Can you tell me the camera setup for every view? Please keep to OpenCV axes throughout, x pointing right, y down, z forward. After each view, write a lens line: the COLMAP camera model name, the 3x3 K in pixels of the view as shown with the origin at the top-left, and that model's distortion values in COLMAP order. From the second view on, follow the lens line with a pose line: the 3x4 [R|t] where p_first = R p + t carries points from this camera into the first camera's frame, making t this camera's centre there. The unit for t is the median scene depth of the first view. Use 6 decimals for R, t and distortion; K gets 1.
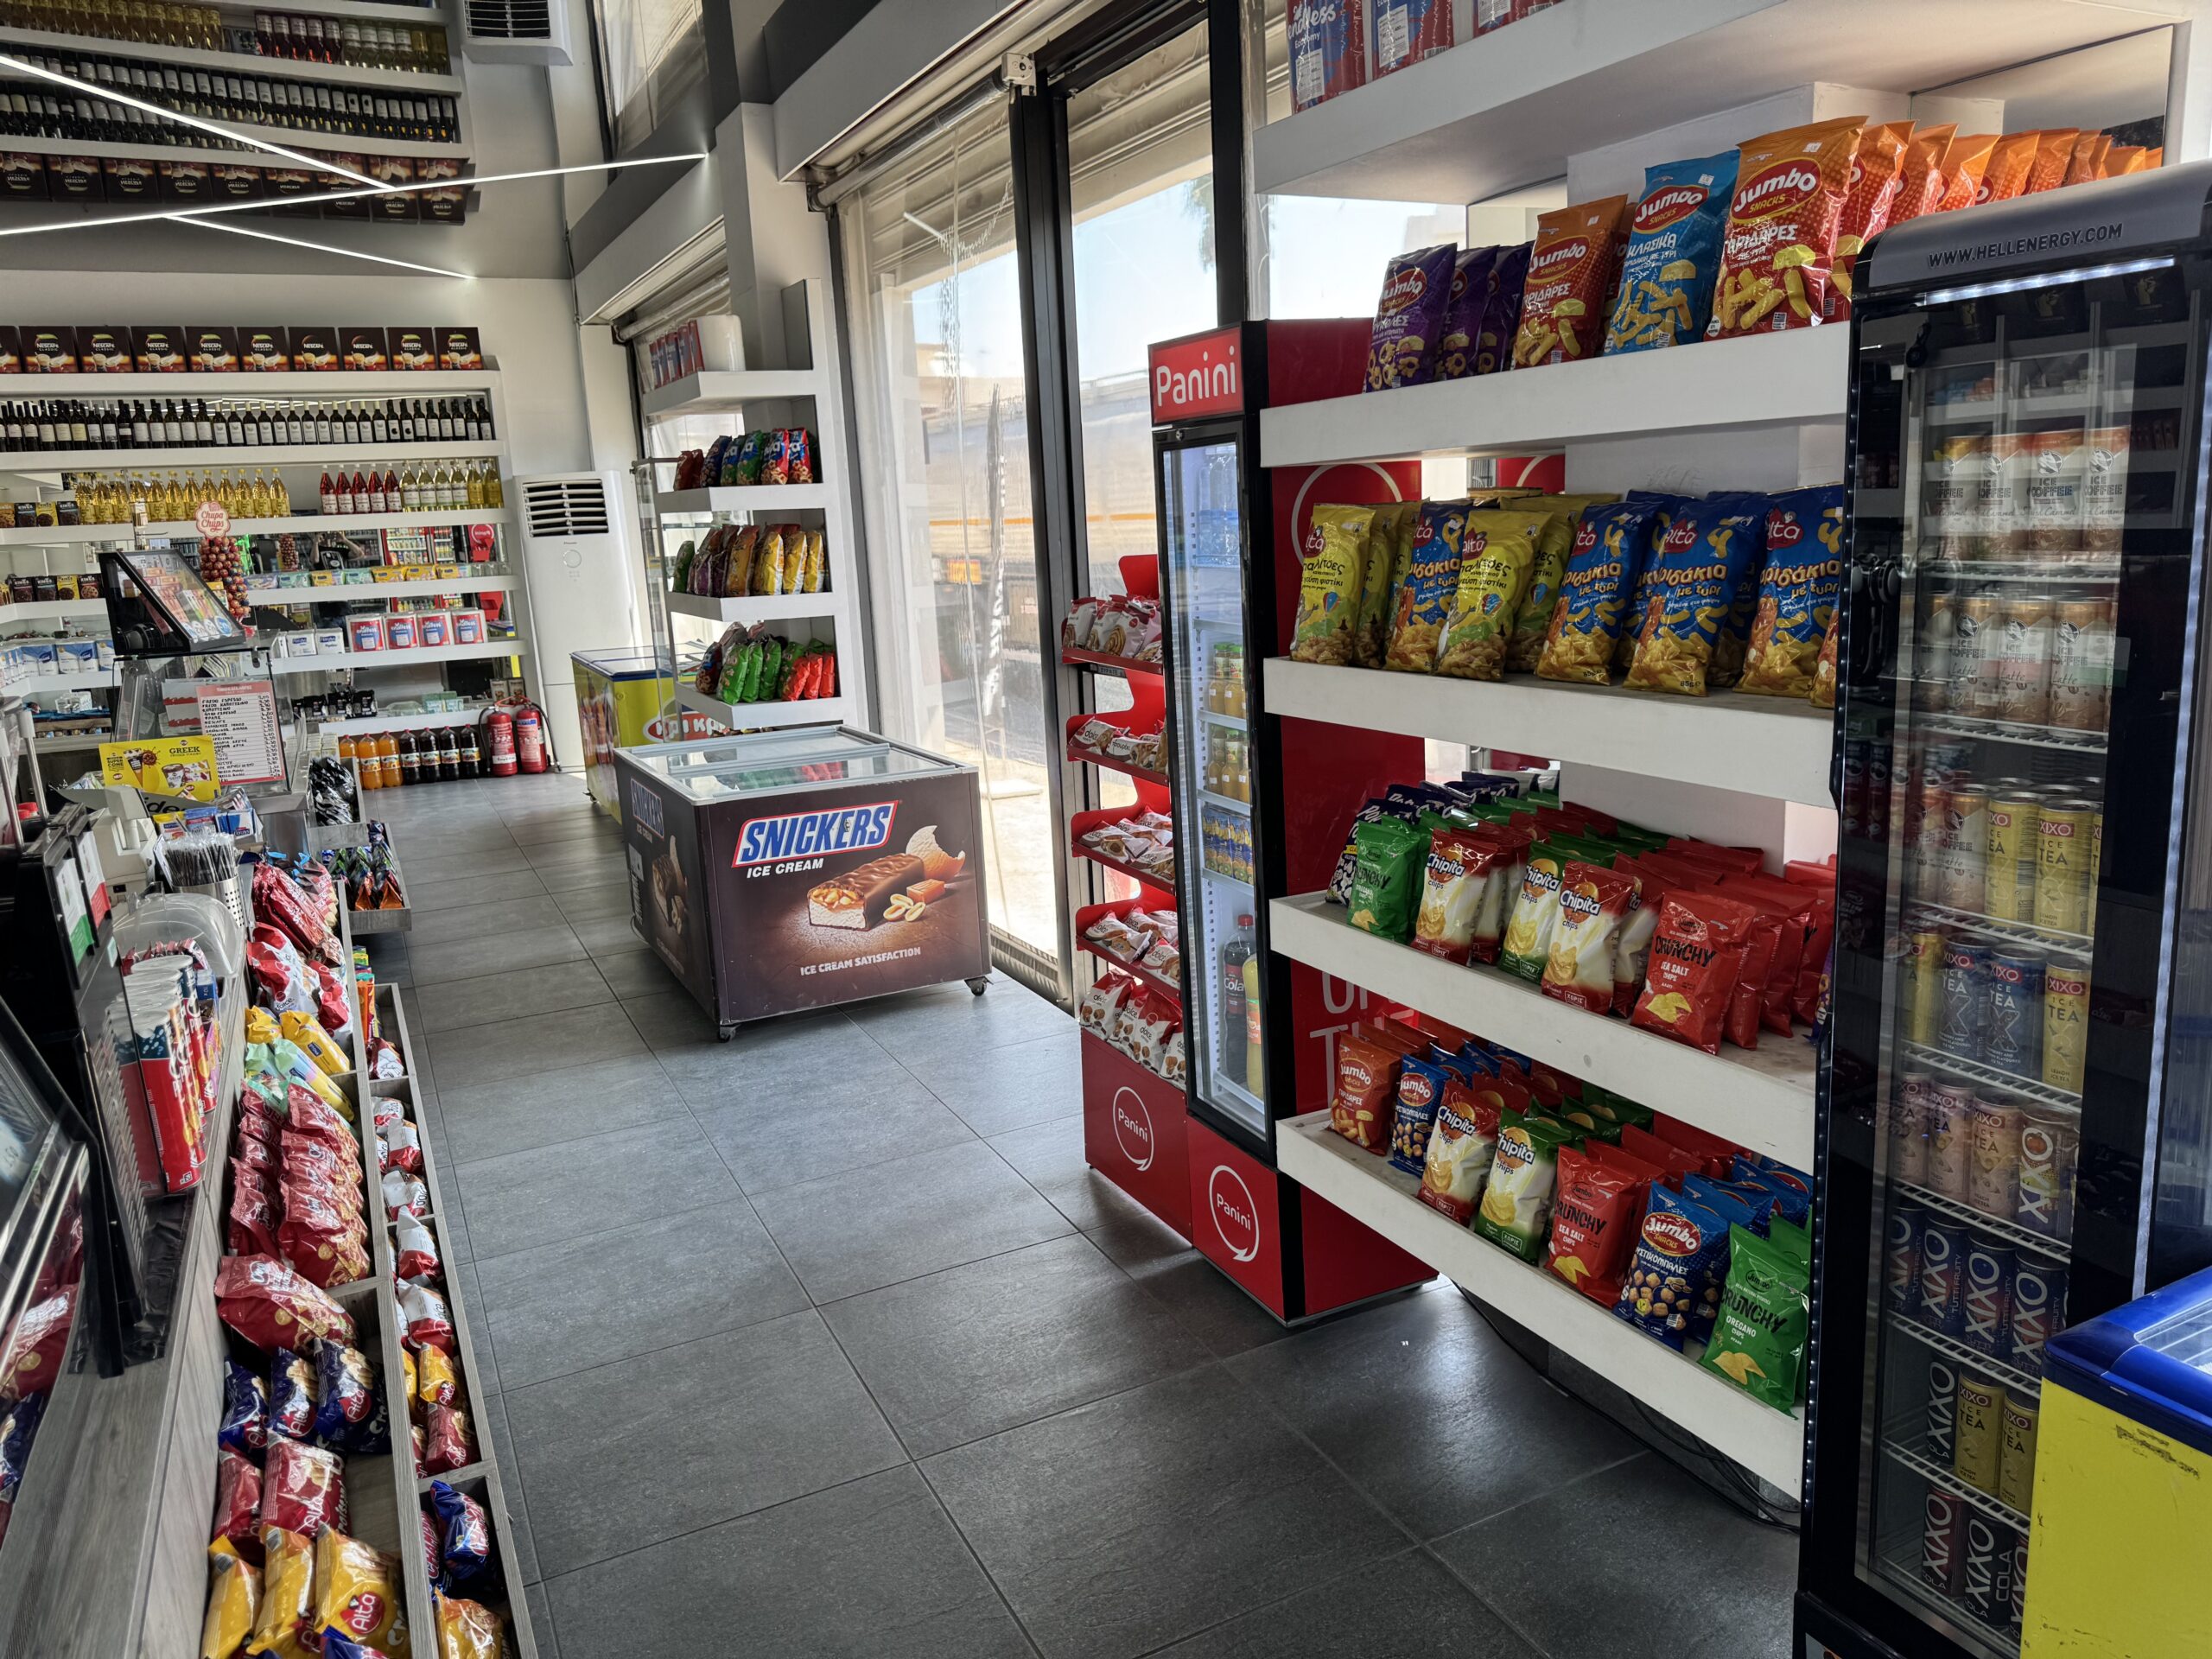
lens RADIAL K [[1569.2, 0, 1108.2], [0, 1569.2, 815.2], [0, 0, 1]] dist [0.079369, -0.110709]
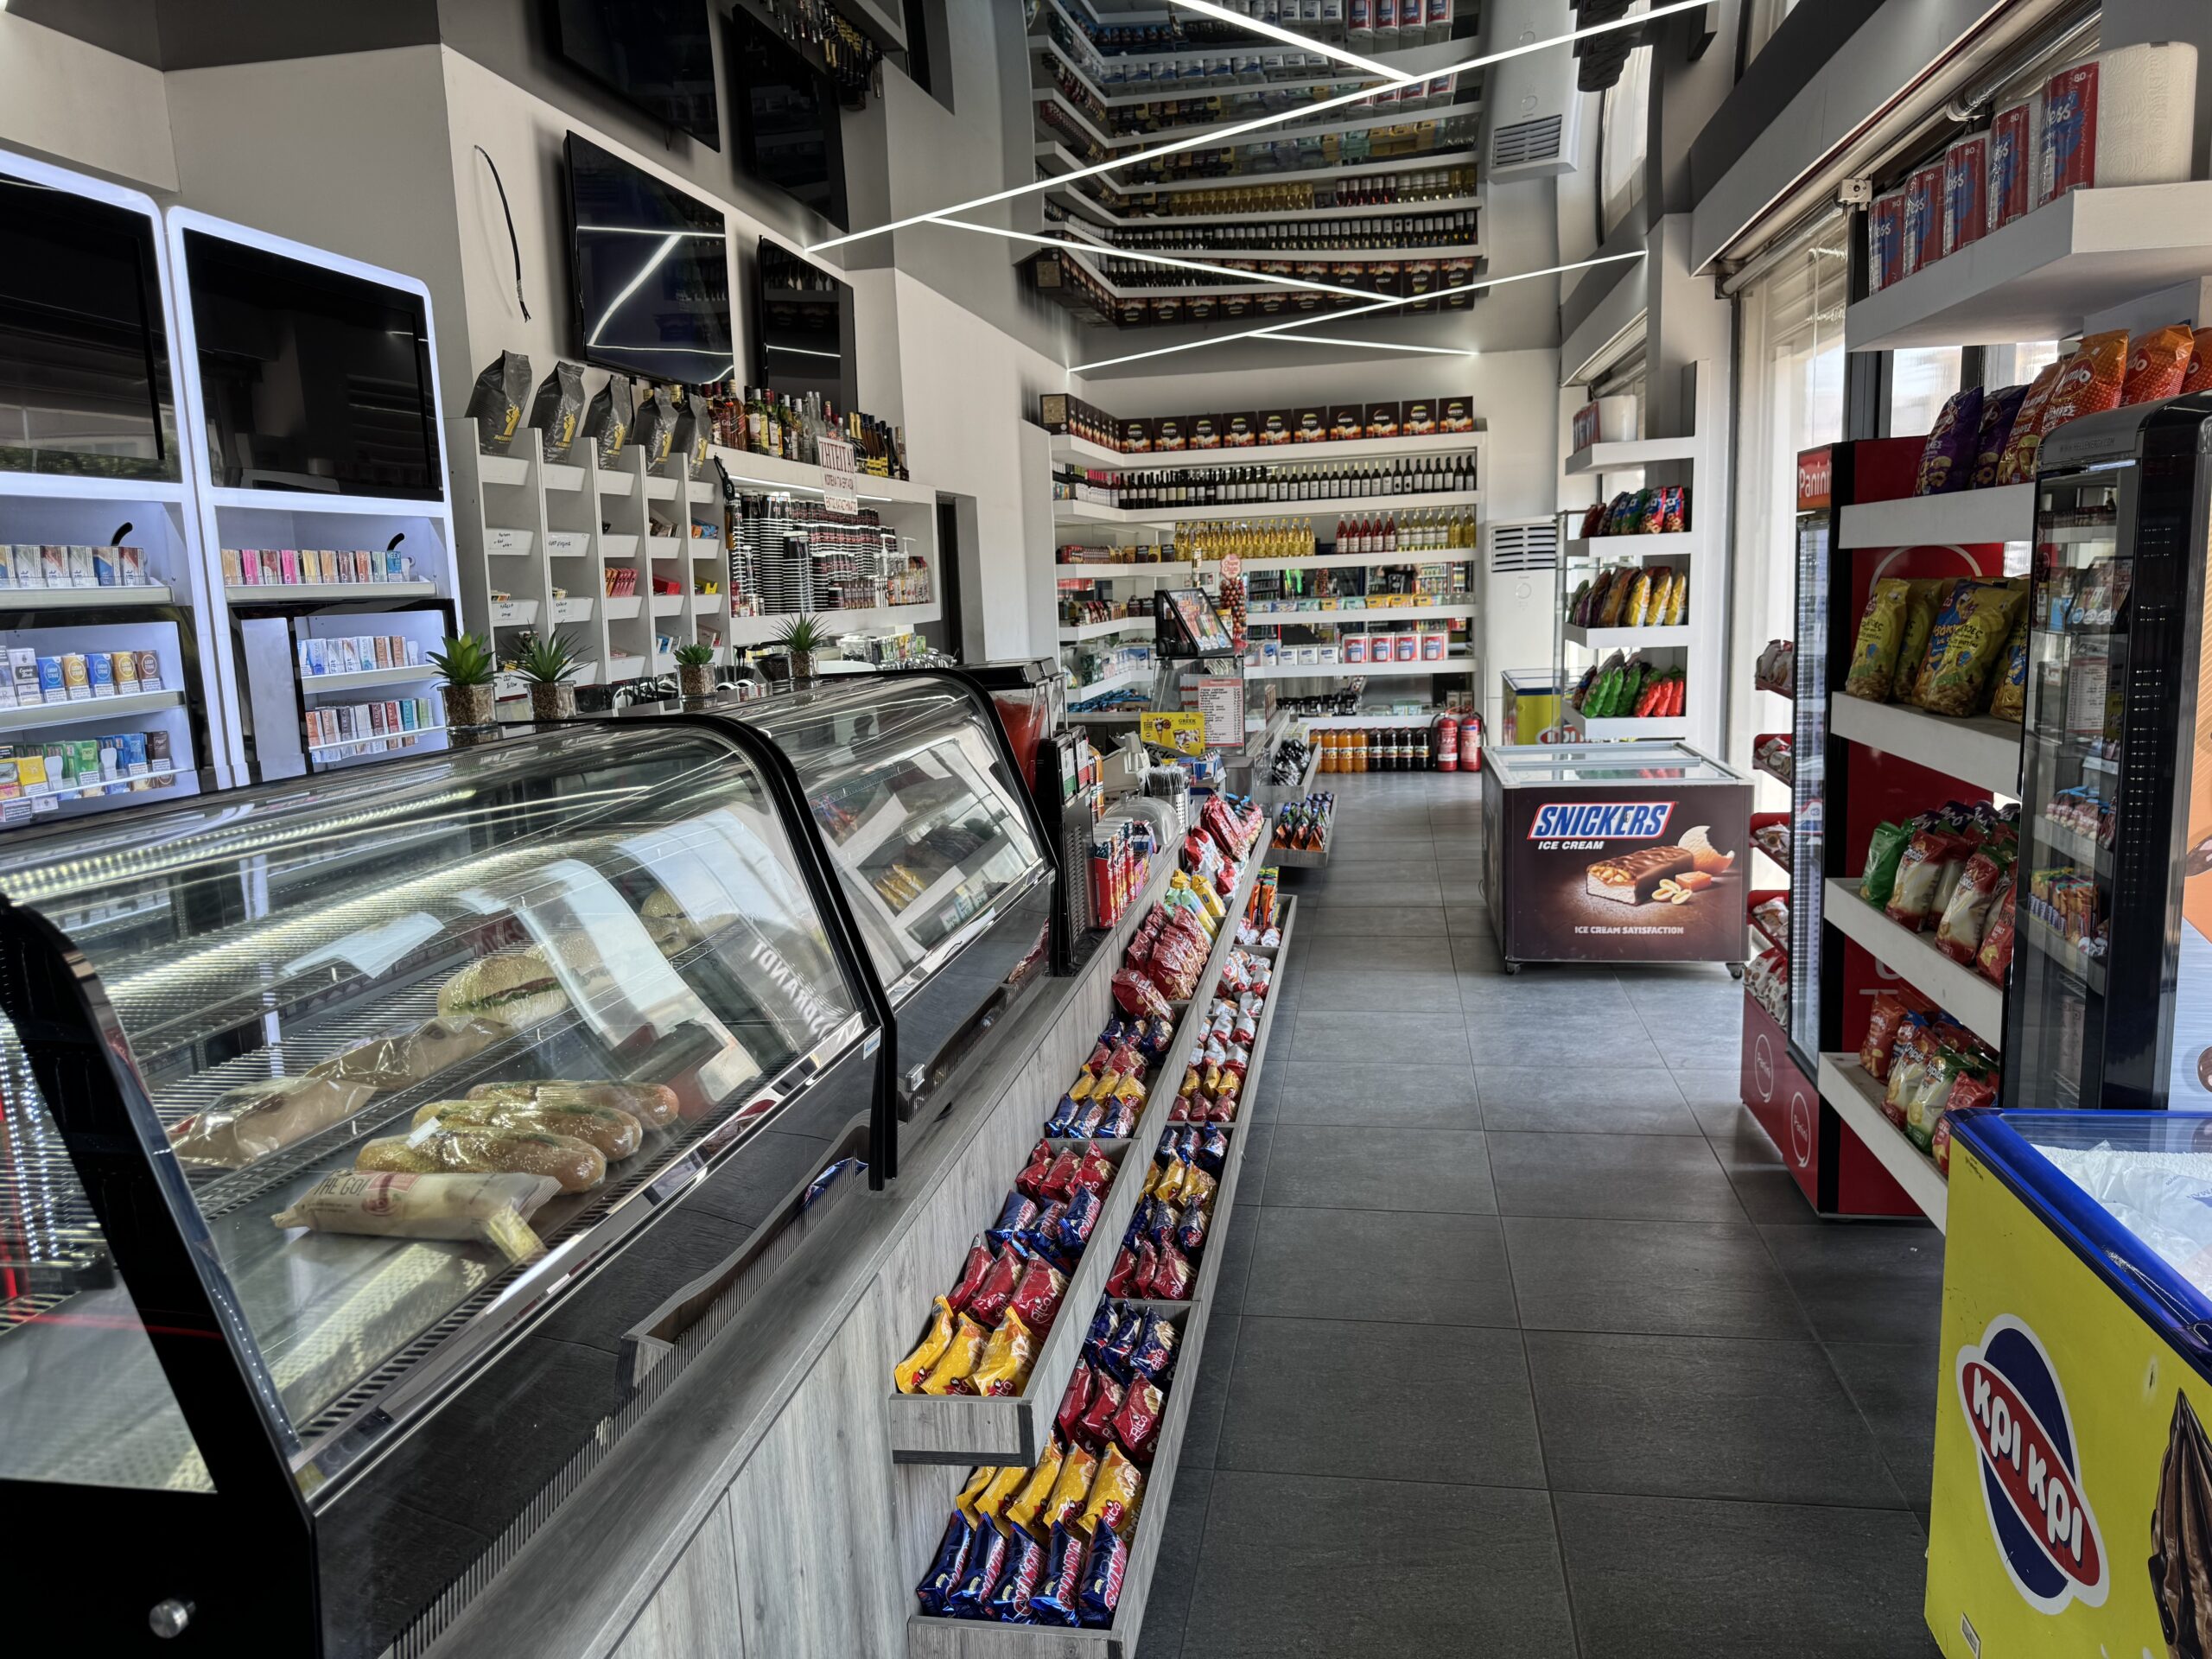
lens RADIAL K [[1569.5, 0, 1090.9], [0, 1569.5, 824.3], [0, 0, 1]] dist [0.200482, -0.277109]
pose [[0.801605, 0.109882, -0.587670, 0.350775], [-0.115406, 0.992917, 0.028236, 0.037326], [0.586610, 0.045187, 0.808608, -0.388249]]
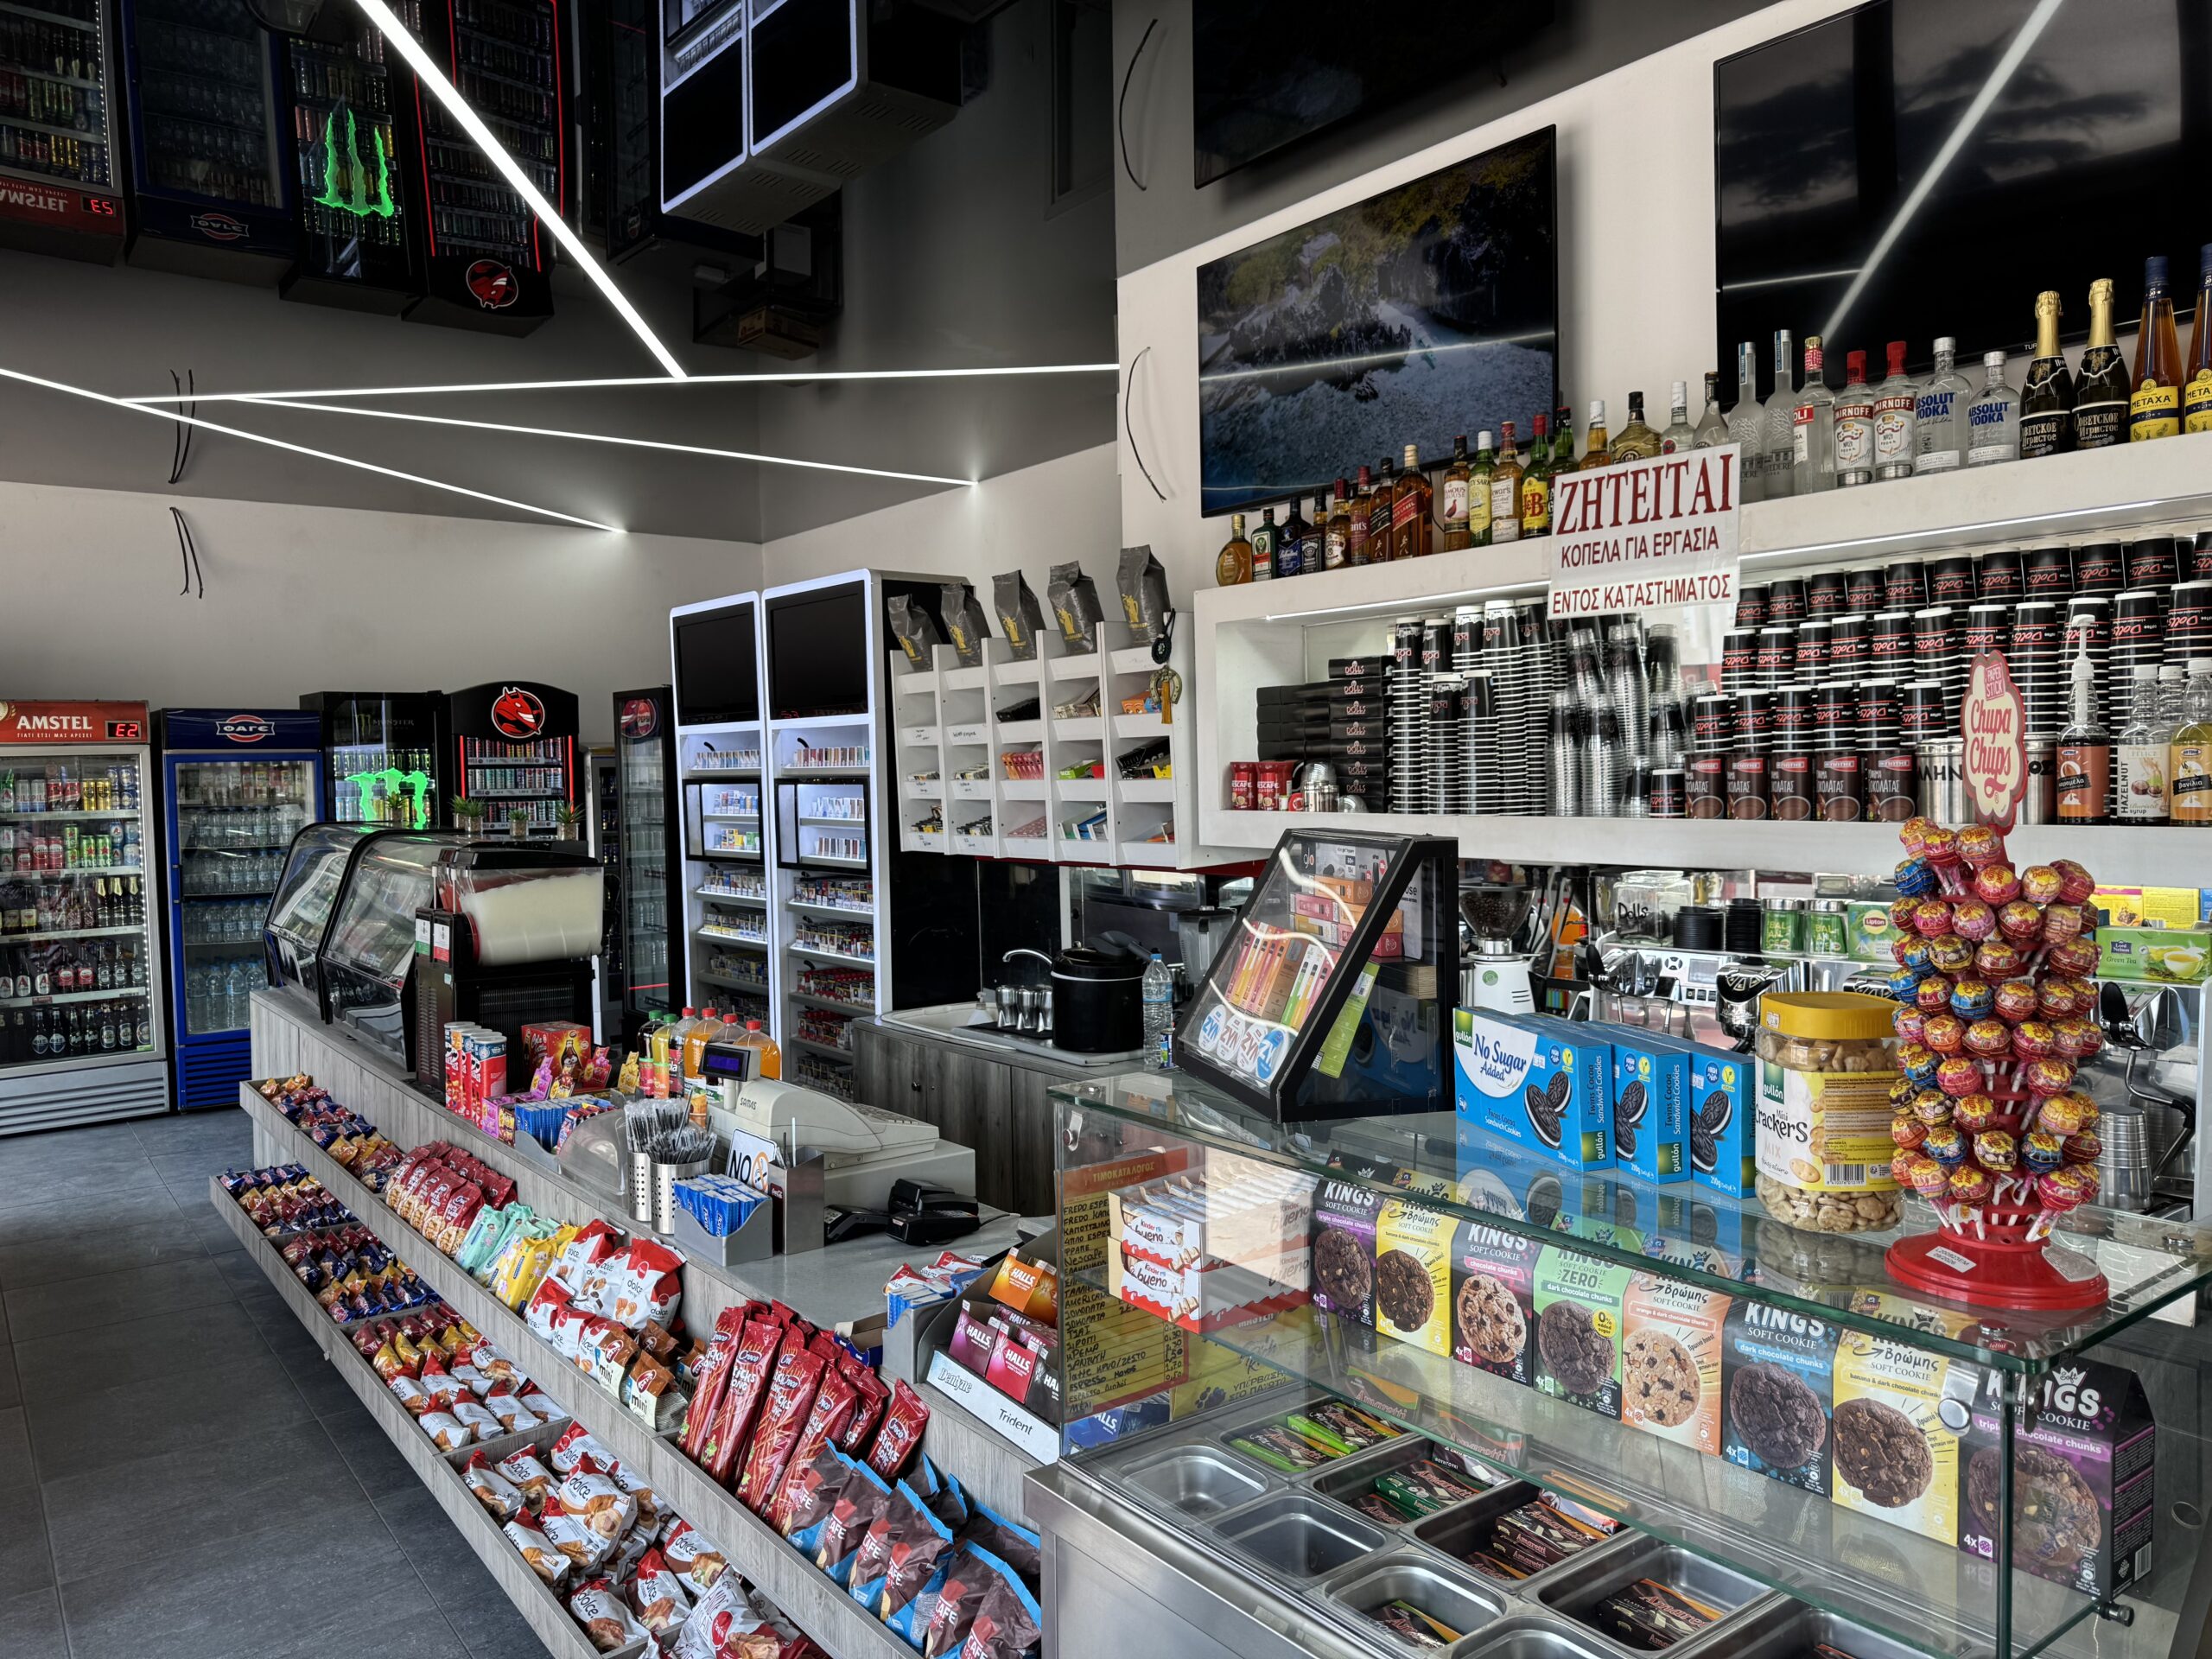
lens RADIAL K [[1555.5, 0, 1106.0], [0, 1555.5, 829.5], [0, 0, 1]] dist [0.042016, -0.051236]
pose [[-0.980495, 0.069907, -0.183691, -0.679257], [0.024942, 0.971307, 0.236516, -0.375466], [0.194954, 0.227321, -0.954106, 1.954825]]
